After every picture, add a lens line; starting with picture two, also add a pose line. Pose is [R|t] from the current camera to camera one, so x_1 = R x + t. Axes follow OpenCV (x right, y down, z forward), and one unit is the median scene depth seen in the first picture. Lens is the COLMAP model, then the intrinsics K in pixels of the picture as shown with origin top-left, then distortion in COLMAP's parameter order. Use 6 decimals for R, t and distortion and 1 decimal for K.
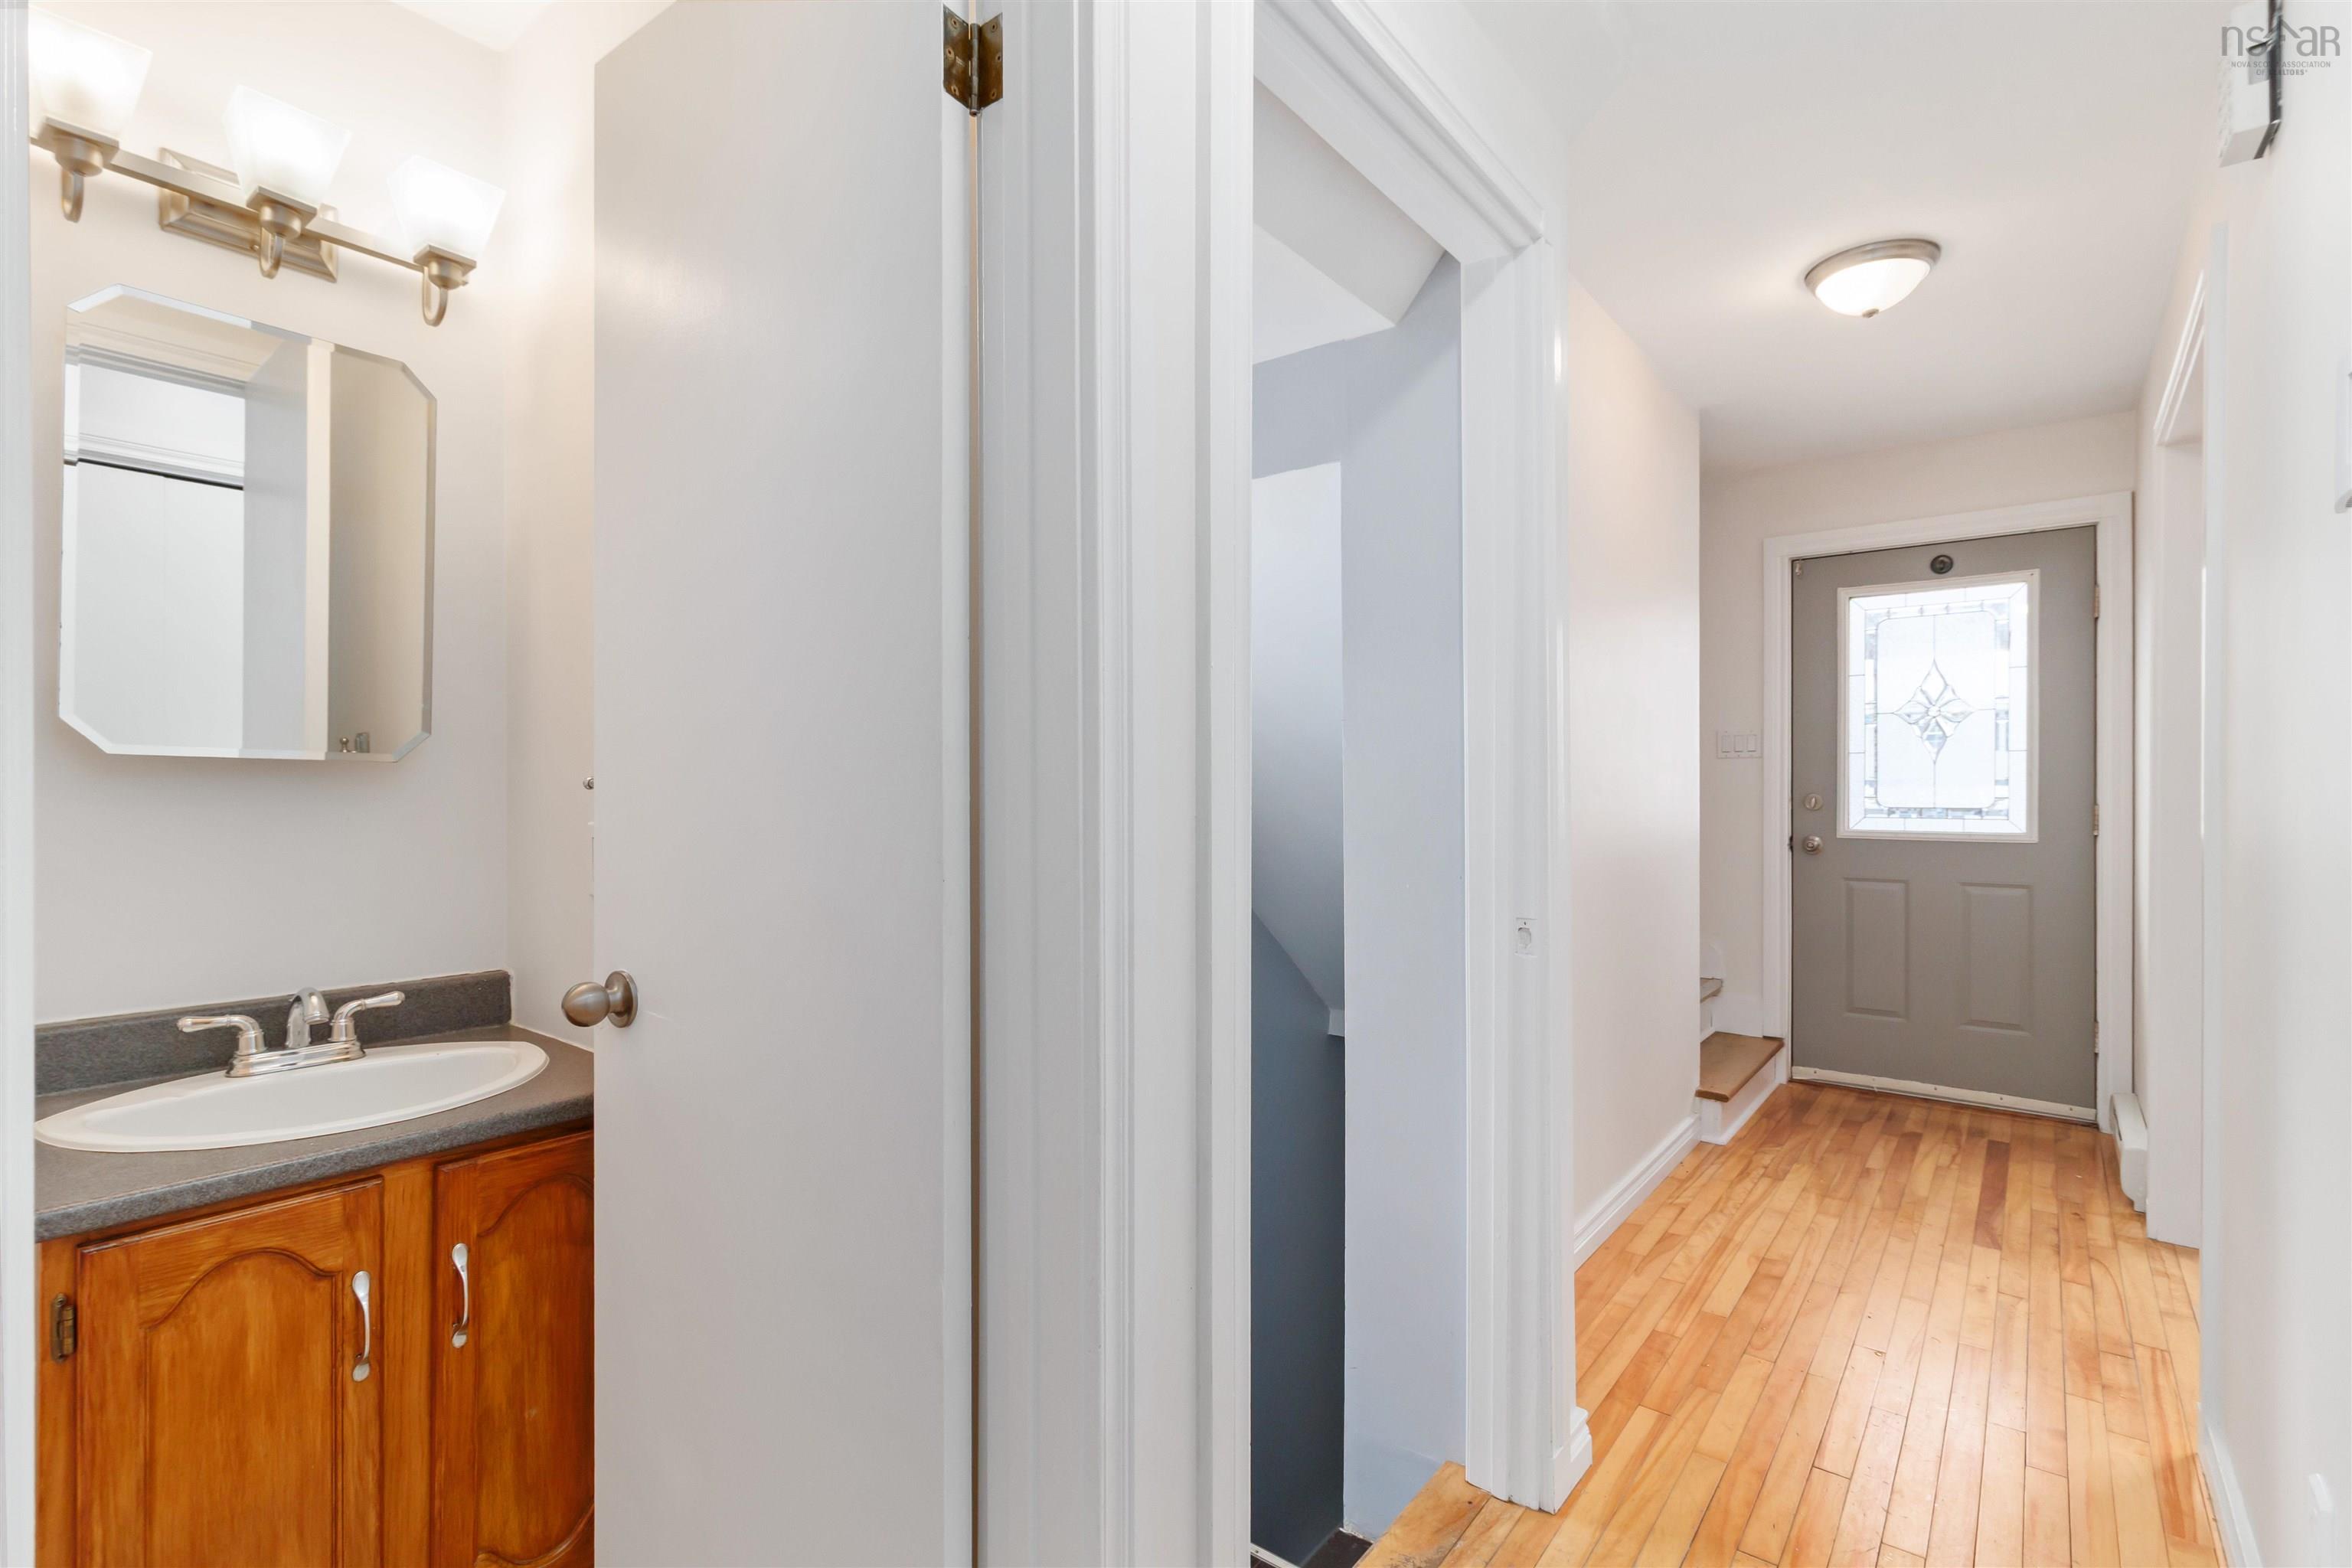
lens RADIAL K [[1103.2, 0, 1167.5], [0, 1103.2, 791.3], [0, 0, 1]] dist [0.002038, -0.000225]
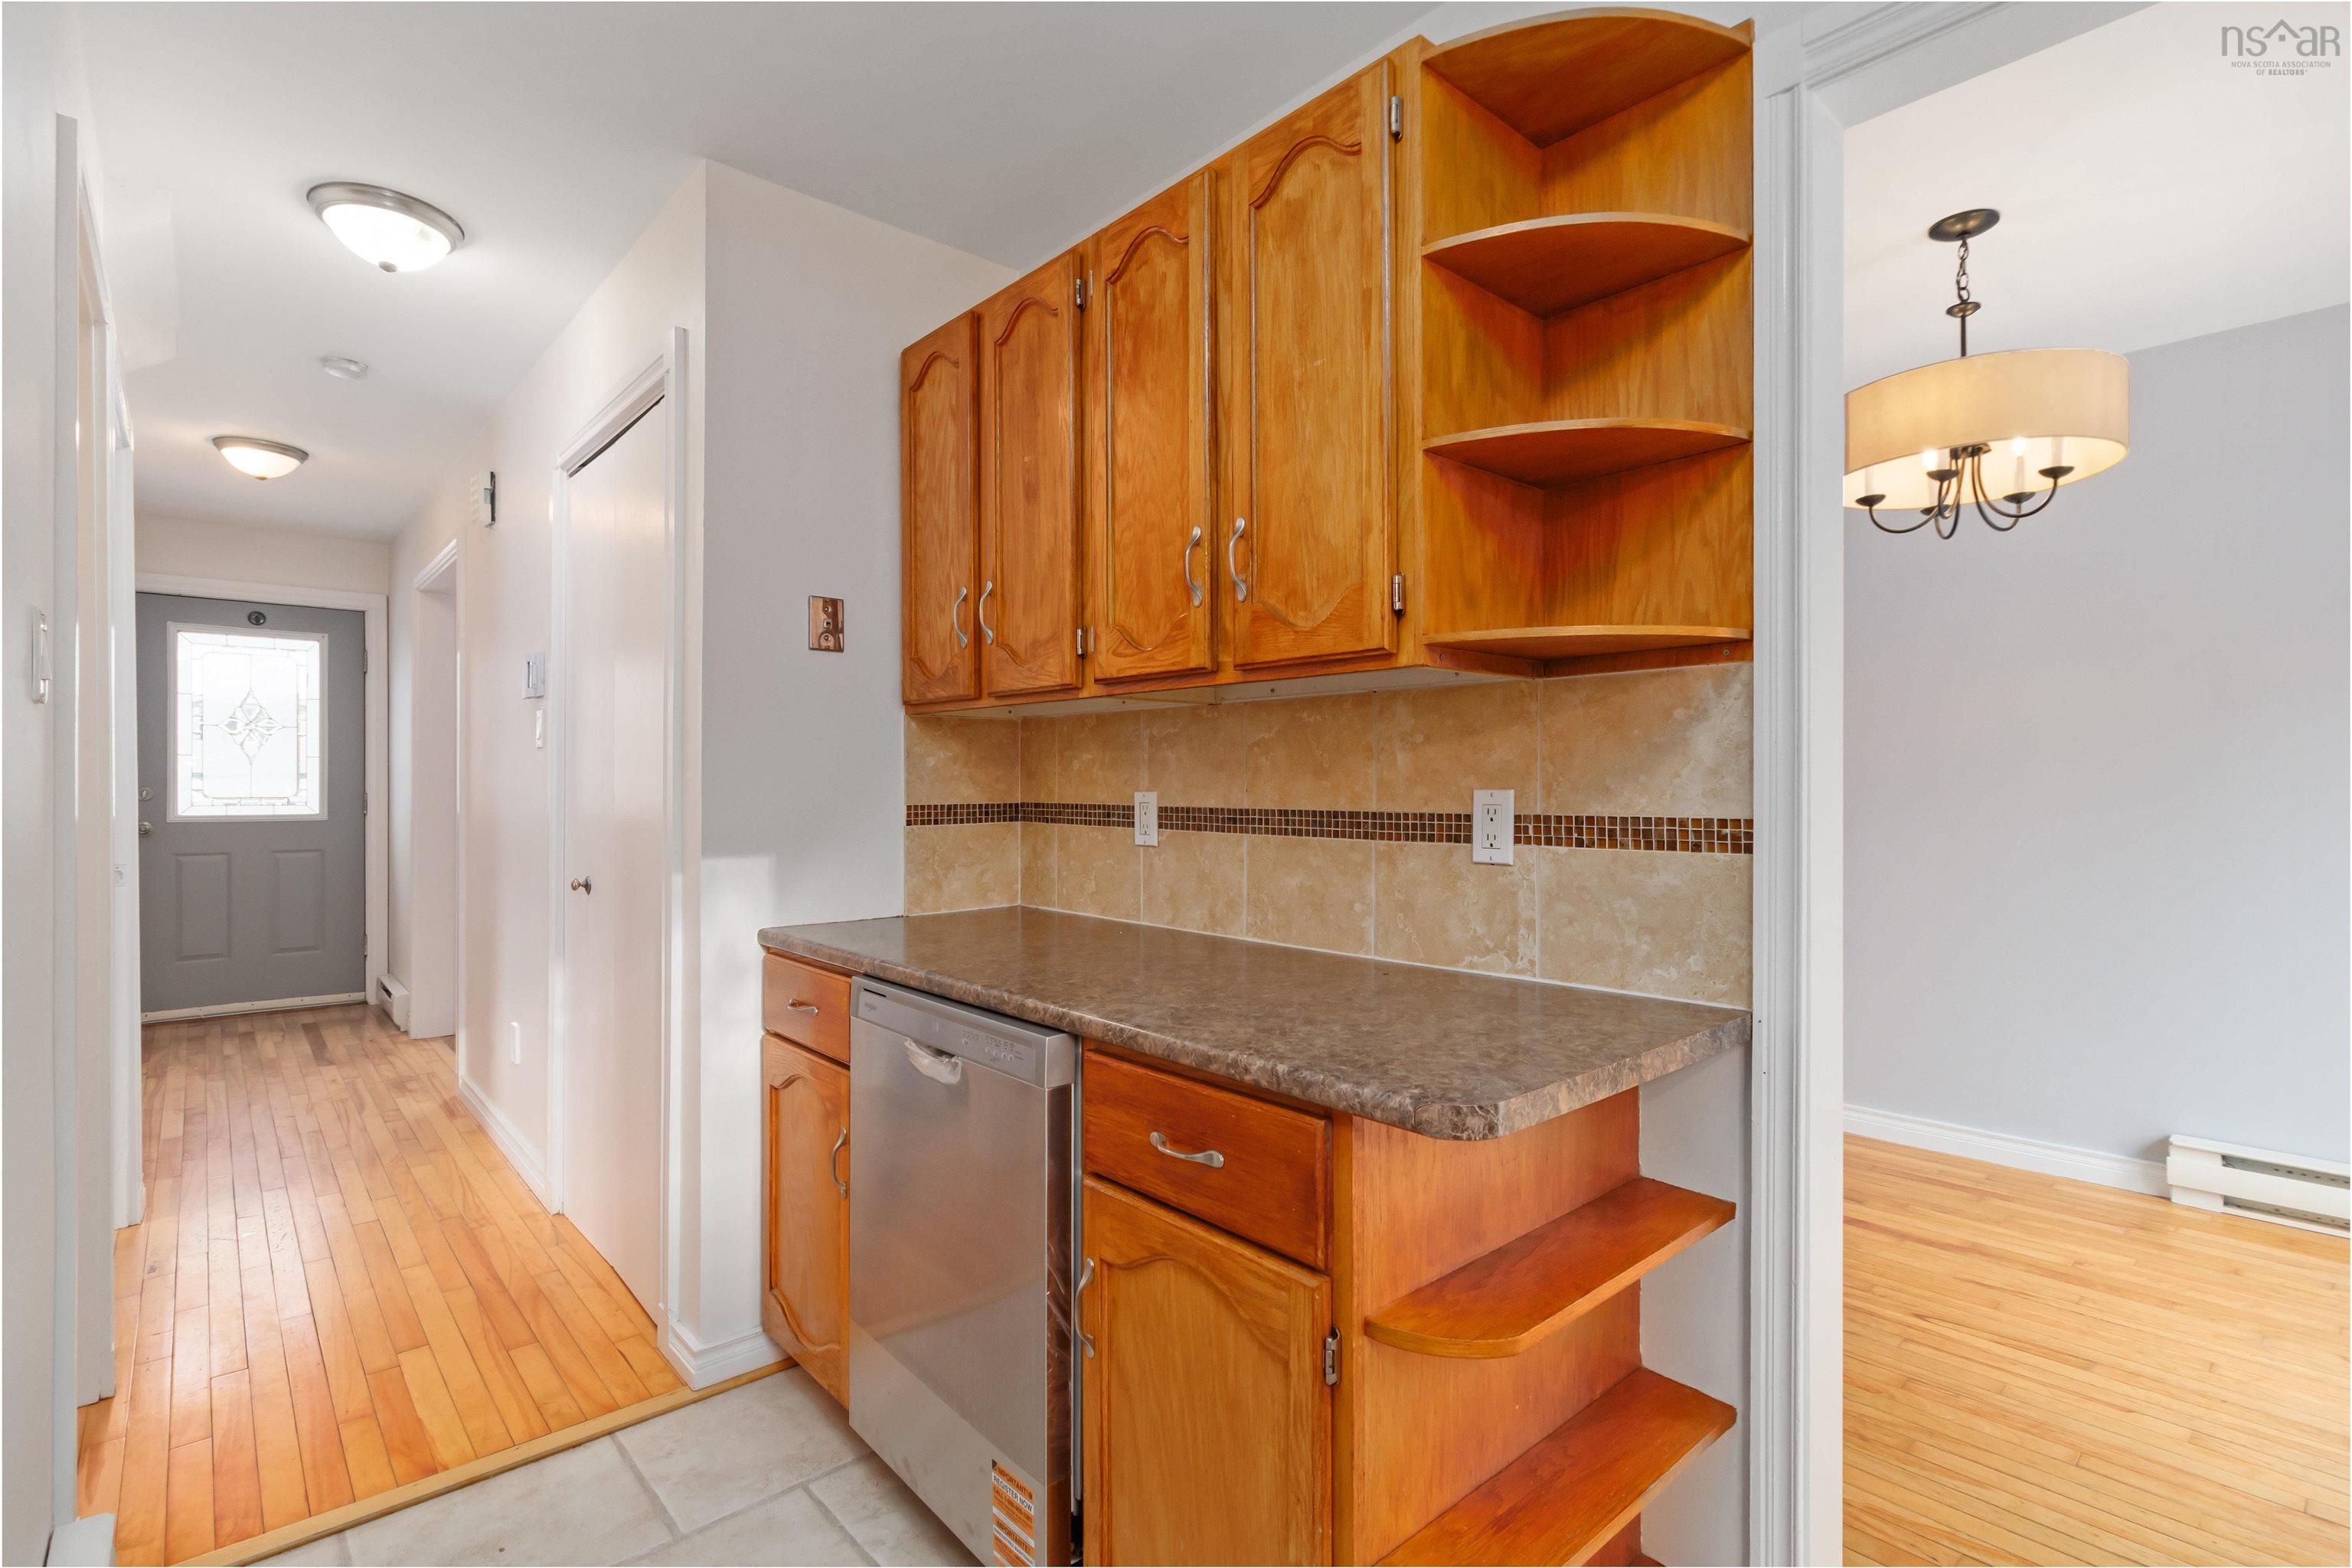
lens RADIAL K [[1103.2, 0, 1173.9], [0, 1103.2, 783.1], [0, 0, 1]] dist [0.002038, -0.000225]
pose [[0.175343, -0.000238, 0.984507, -0.503072], [0.002251, 0.999997, -0.000159, 0.000841], [-0.984505, 0.002244, 0.175343, -0.400272]]
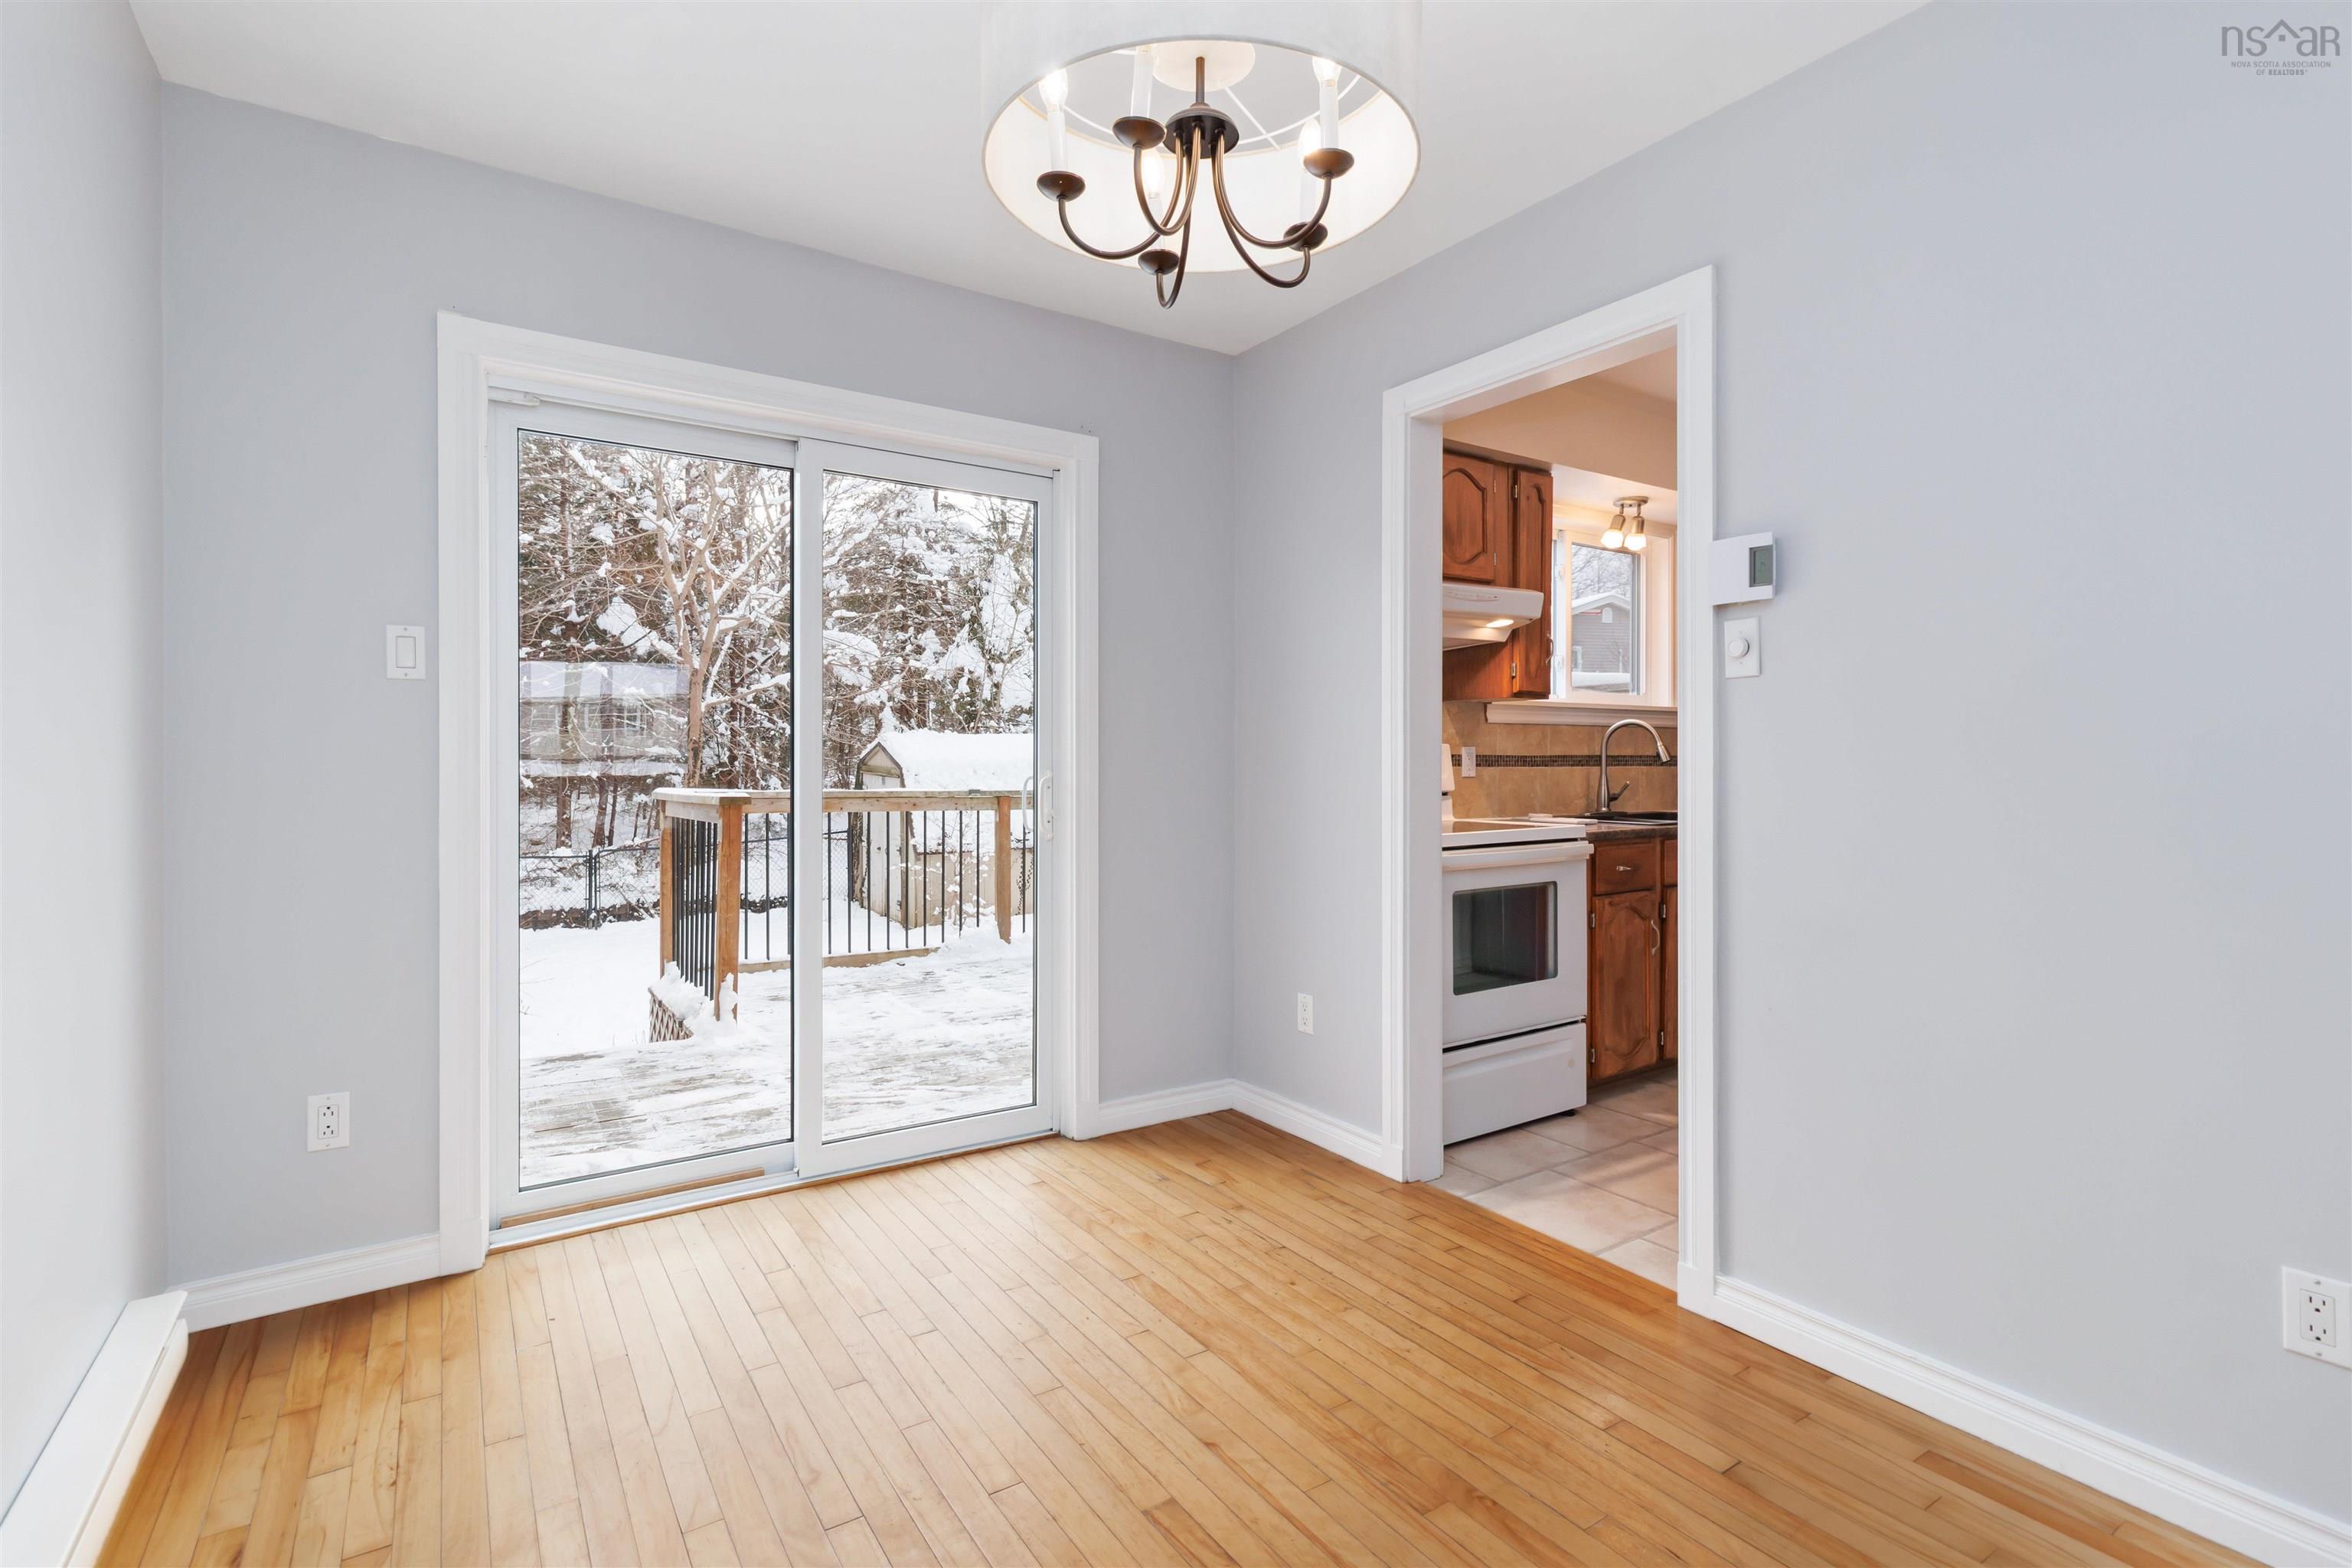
lens RADIAL K [[1103.2, 0, 1181.8], [0, 1103.2, 774.6], [0, 0, 1]] dist [0.002038, -0.000225]
pose [[-0.305241, 0.008699, -0.952235, 0.642470], [-0.000728, 0.999956, 0.009368, 0.020485], [0.952275, 0.003553, -0.305221, -0.651181]]
